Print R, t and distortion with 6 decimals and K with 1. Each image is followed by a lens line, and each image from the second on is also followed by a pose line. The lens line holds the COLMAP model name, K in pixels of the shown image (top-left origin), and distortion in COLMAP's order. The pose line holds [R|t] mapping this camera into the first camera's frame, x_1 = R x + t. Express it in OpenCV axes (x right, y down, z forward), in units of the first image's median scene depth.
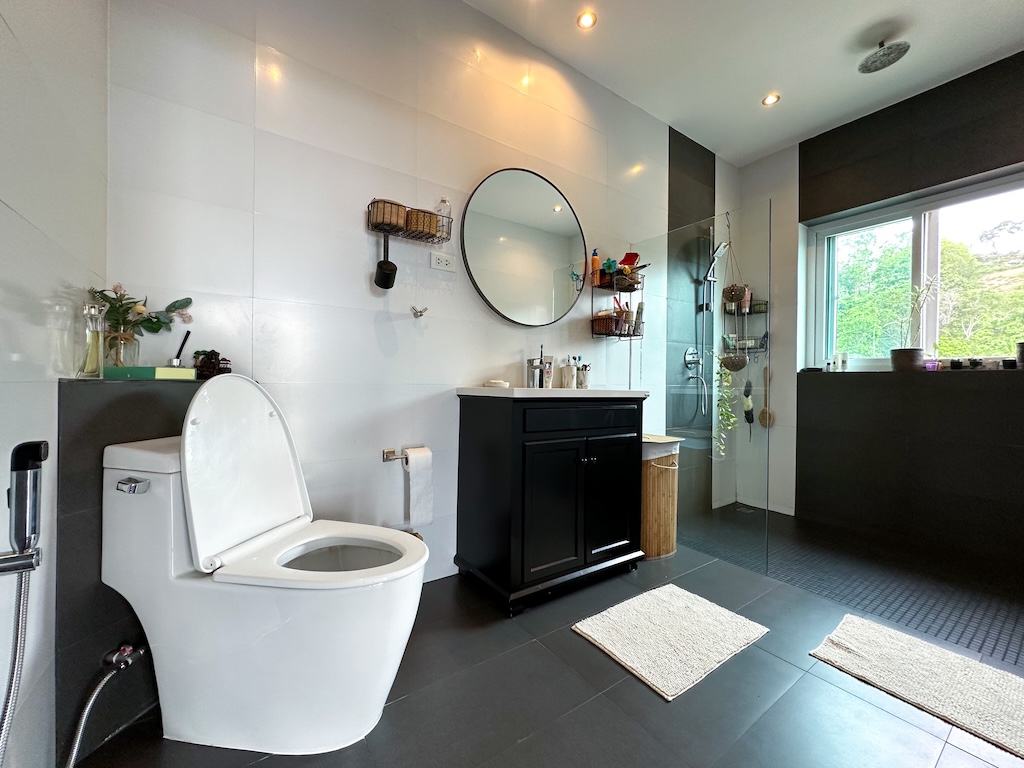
lens RADIAL K [[408.7, 0, 510.7], [0, 408.7, 383.7], [0, 0, 1]] dist [-0.002645, 0.000357]
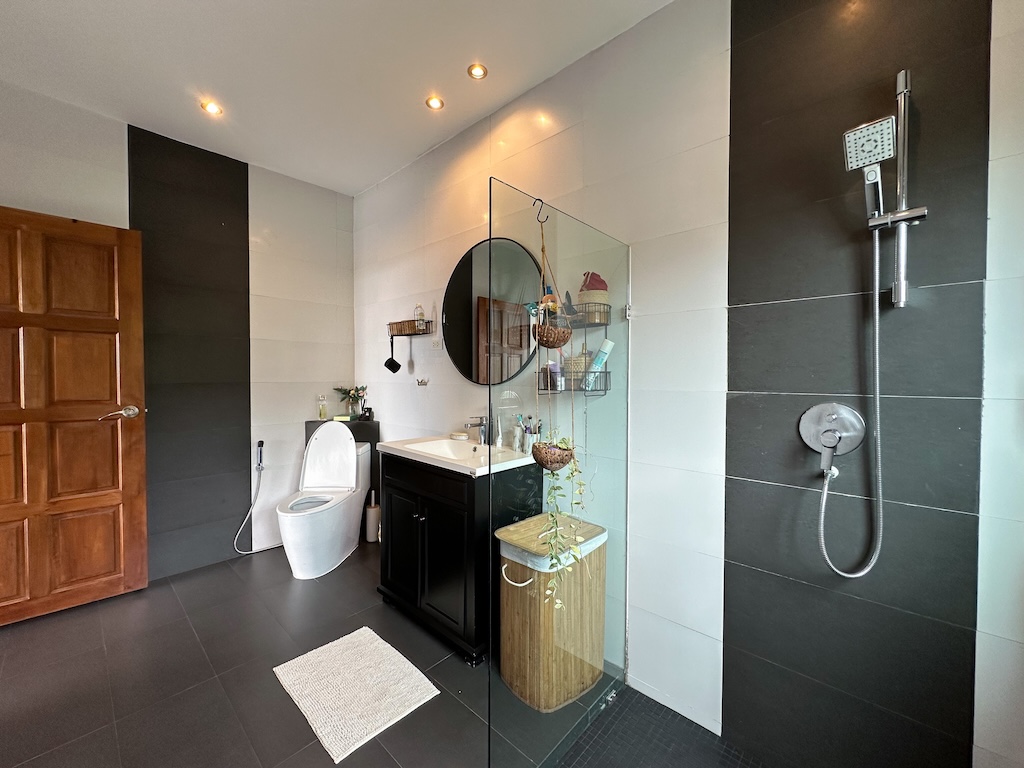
lens RADIAL K [[408.7, 0, 510.7], [0, 408.7, 383.7], [0, 0, 1]] dist [-0.002645, 0.000357]
pose [[0.206583, 0.008284, -0.978394, 1.100256], [0.000778, 0.999962, 0.008631, -0.154648], [0.978429, -0.002544, 0.206569, 0.836347]]
